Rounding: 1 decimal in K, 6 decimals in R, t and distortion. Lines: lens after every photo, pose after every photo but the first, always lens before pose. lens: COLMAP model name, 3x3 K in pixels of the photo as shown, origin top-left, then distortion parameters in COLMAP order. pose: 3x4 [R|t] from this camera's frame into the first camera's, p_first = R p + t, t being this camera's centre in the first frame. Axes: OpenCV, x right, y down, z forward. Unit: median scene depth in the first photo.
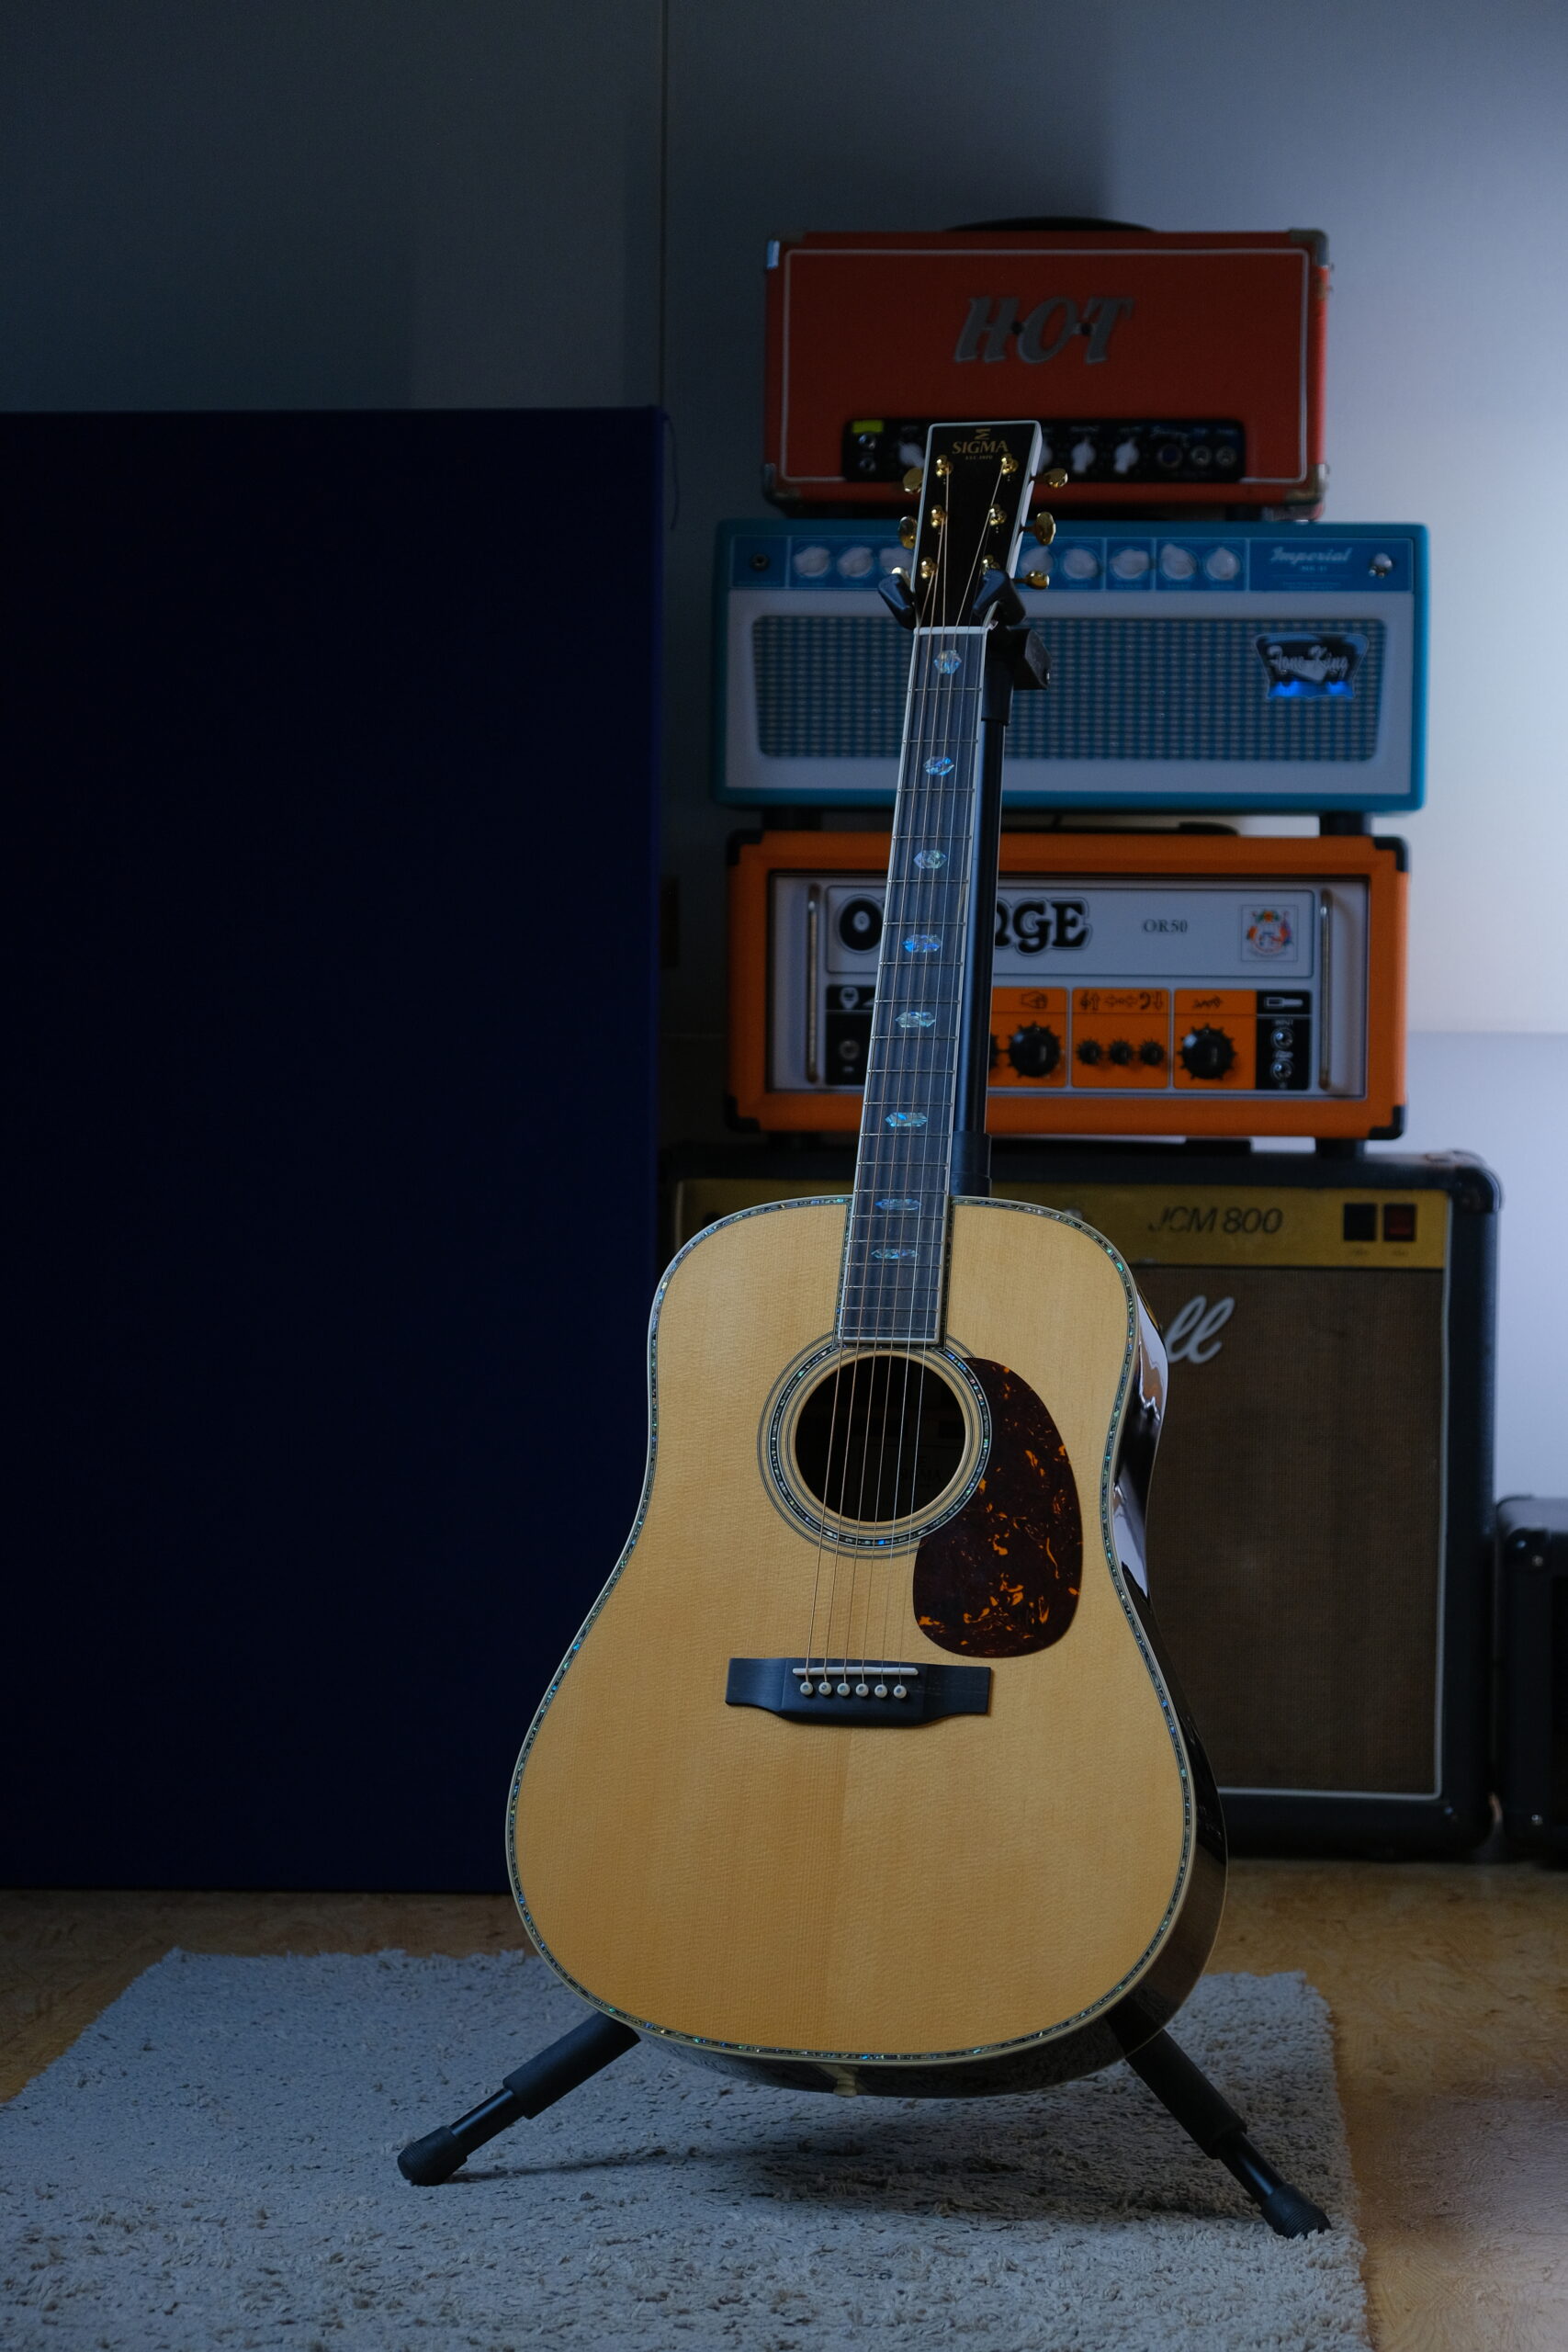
lens RADIAL K [[5248.8, 0, 784.0], [0, 5248.8, 1176.0], [0, 0, 1]] dist [0.008358, 0.160321]
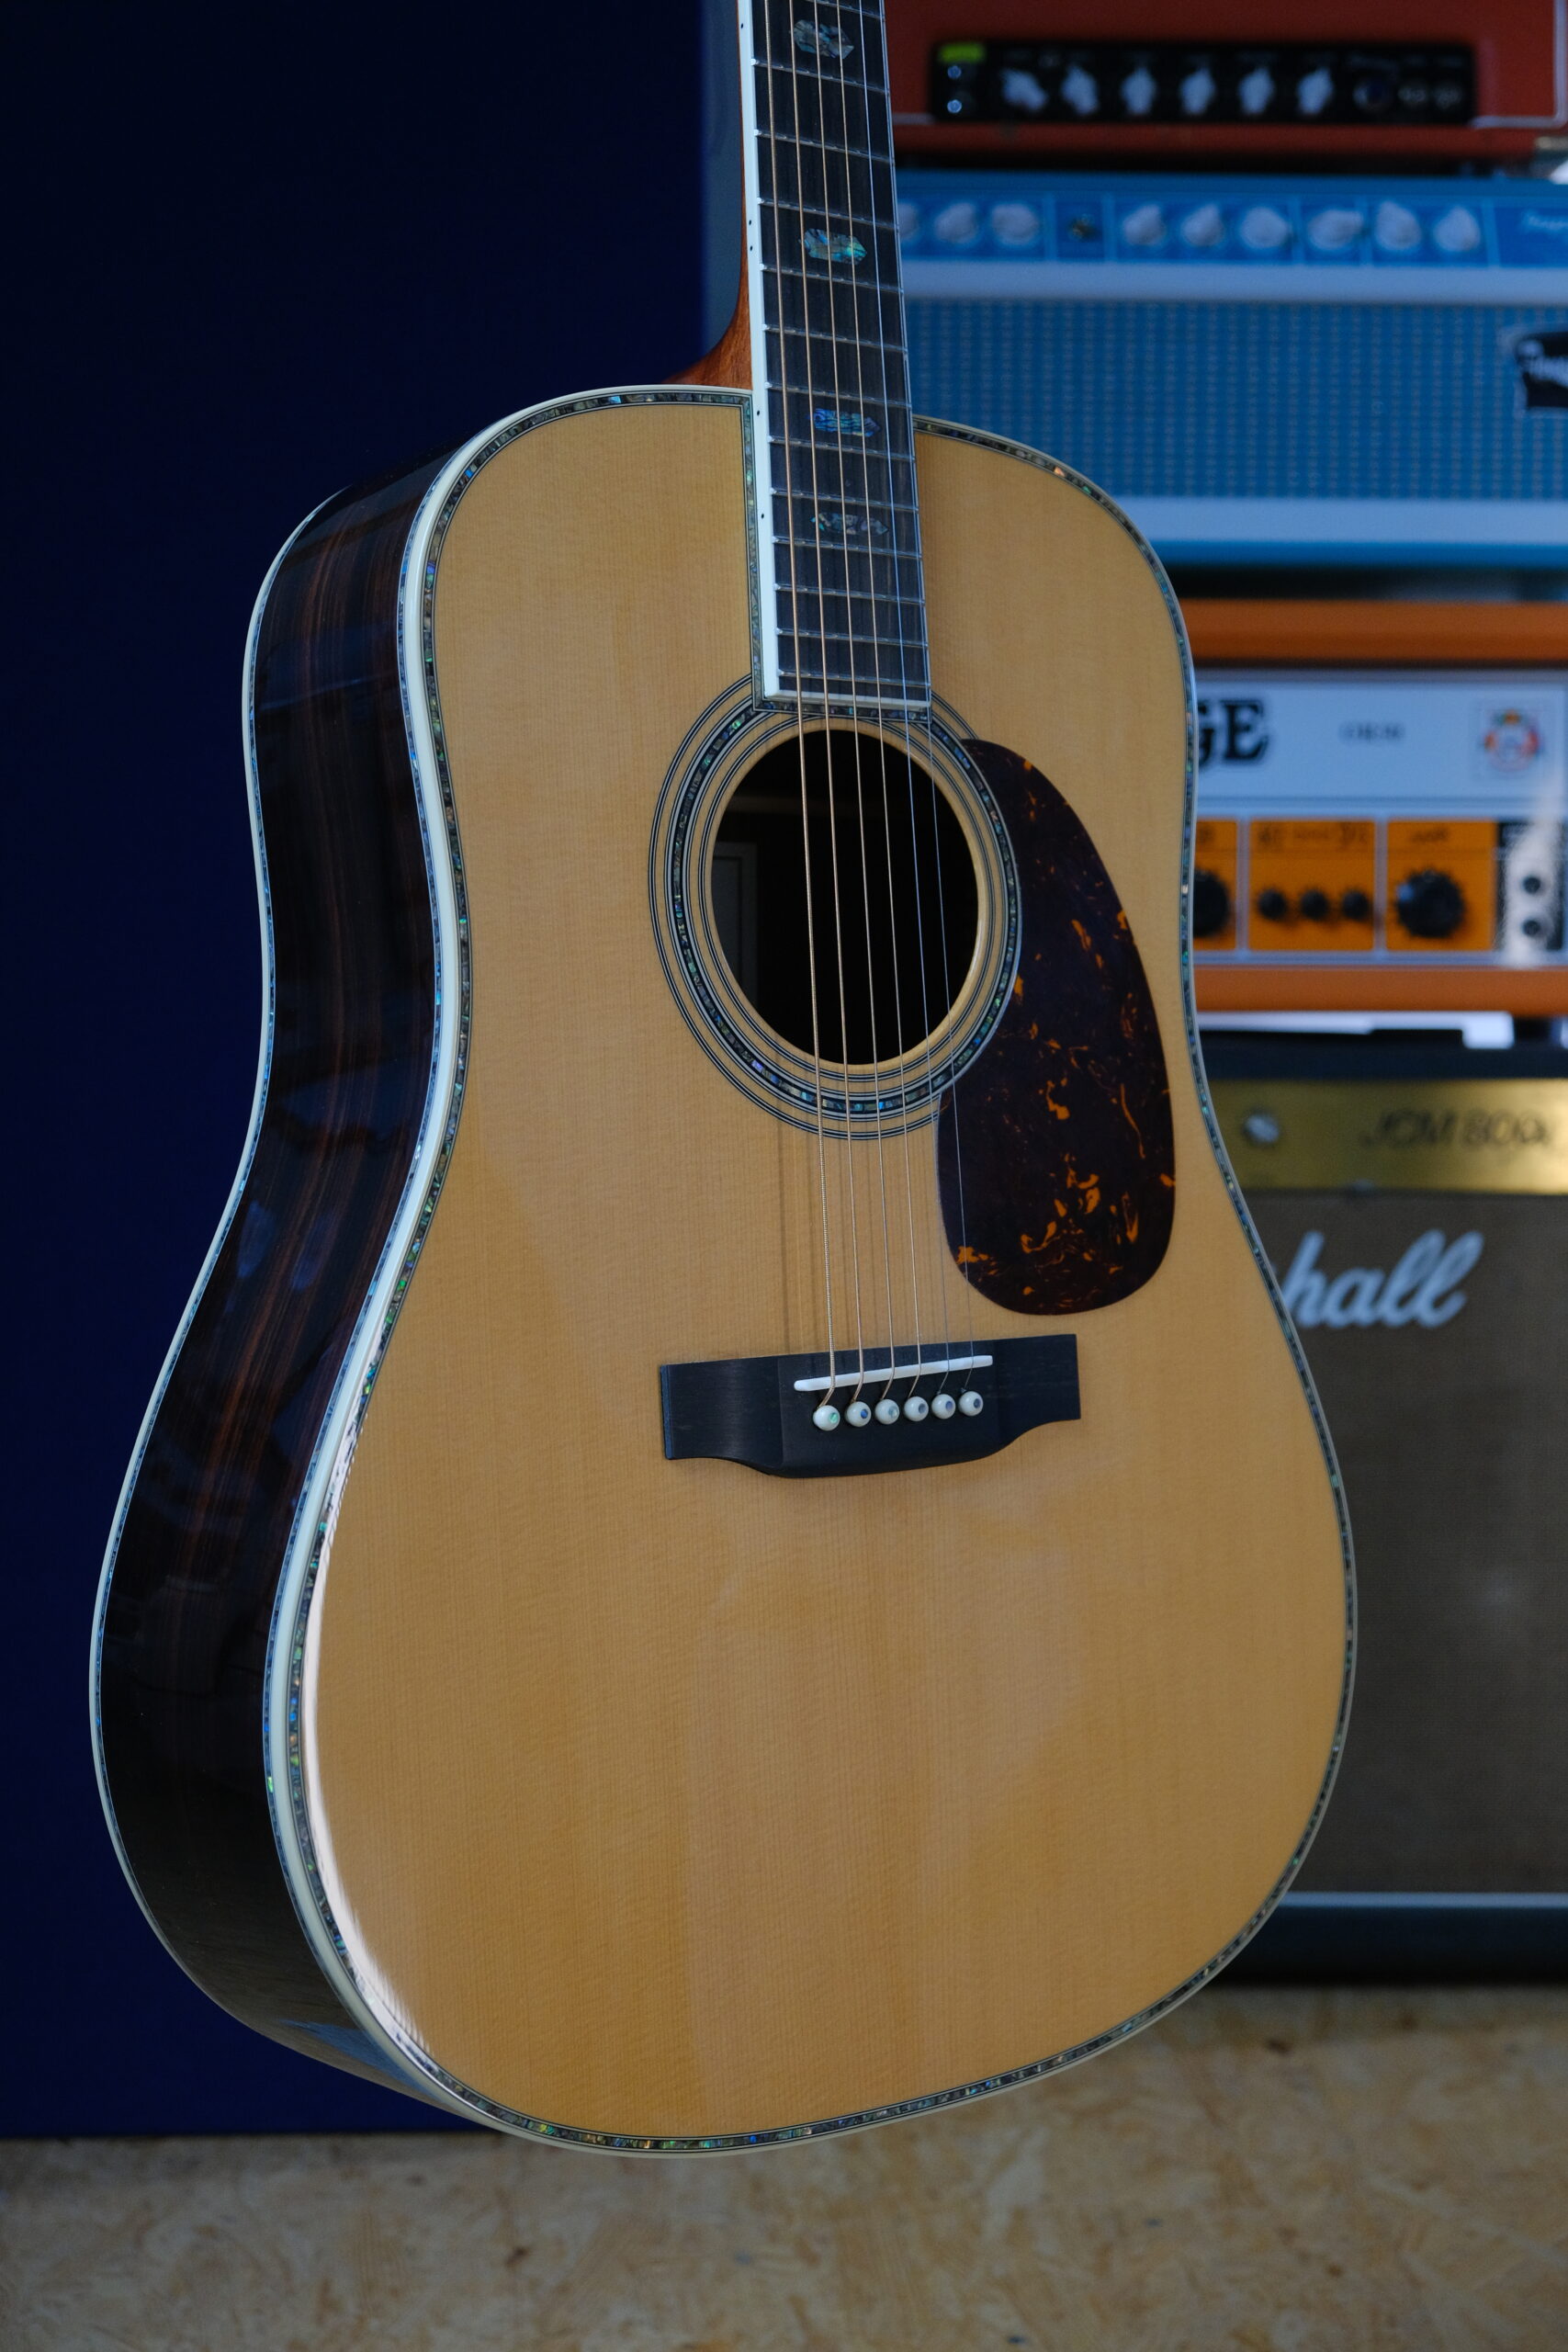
lens RADIAL K [[3124.5, 0, 784.9], [0, 3124.5, 1217.3], [0, 0, 1]] dist [-0.002091, -0.050927]
pose [[0.994843, -0.013071, 0.100583, -0.054991], [0.011948, 0.999859, 0.011759, 0.014495], [-0.100722, -0.010497, 0.994859, 0.575068]]
